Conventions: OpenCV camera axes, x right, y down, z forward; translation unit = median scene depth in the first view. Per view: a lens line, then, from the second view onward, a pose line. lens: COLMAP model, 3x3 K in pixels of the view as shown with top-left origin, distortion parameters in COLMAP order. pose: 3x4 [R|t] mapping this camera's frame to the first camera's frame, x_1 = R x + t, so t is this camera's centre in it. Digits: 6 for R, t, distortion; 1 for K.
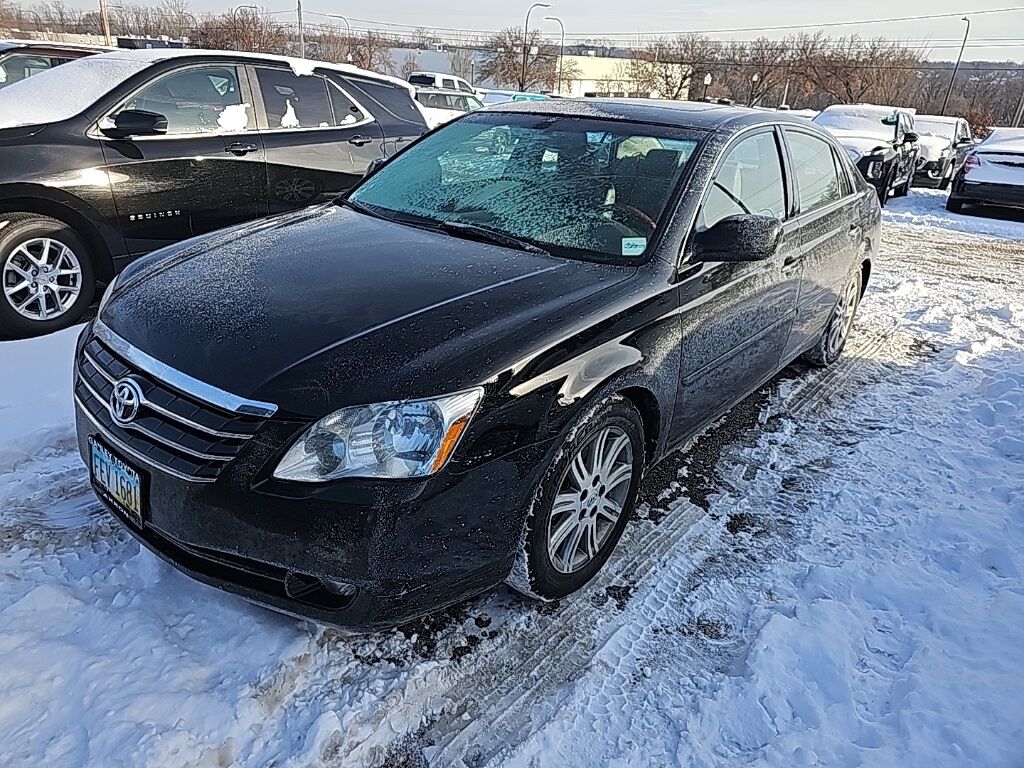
lens RADIAL K [[684.7, 0, 516.7], [0, 684.7, 384.2], [0, 0, 1]] dist [0.029776, -0.012588]
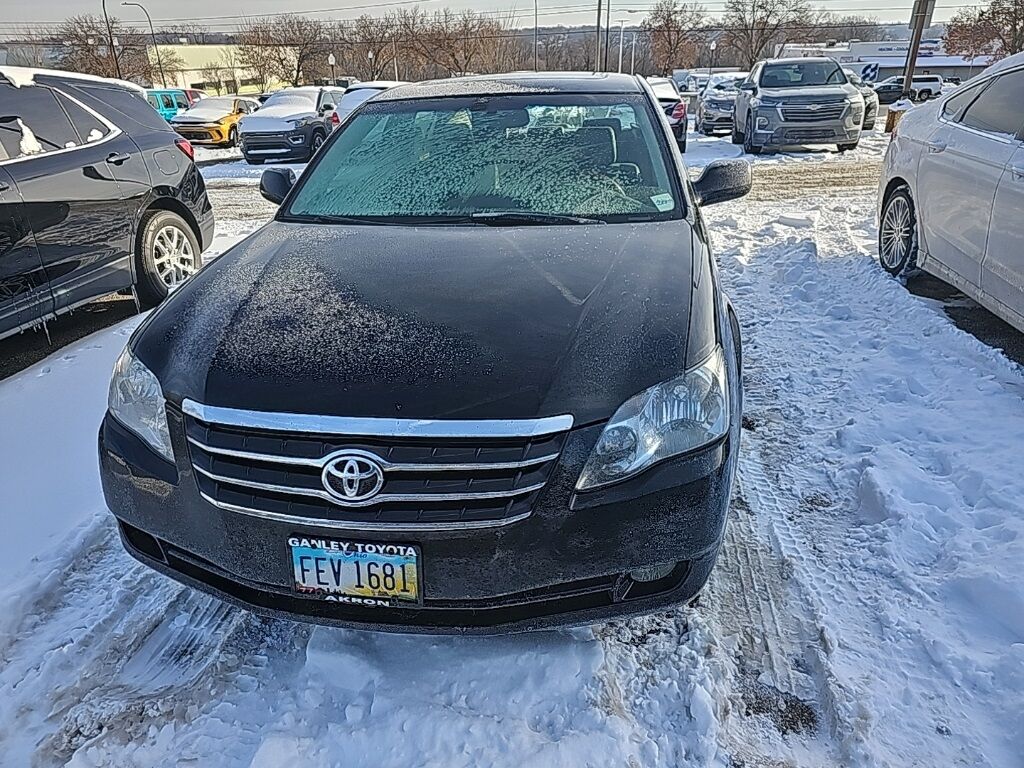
lens RADIAL K [[684.7, 0, 515.1], [0, 684.7, 384.5], [0, 0, 1]] dist [0.029776, -0.012588]
pose [[0.858455, -0.282821, 0.427864, -0.258435], [0.272792, 0.958216, 0.086066, -0.035917], [-0.434327, 0.042834, 0.899736, 0.056775]]
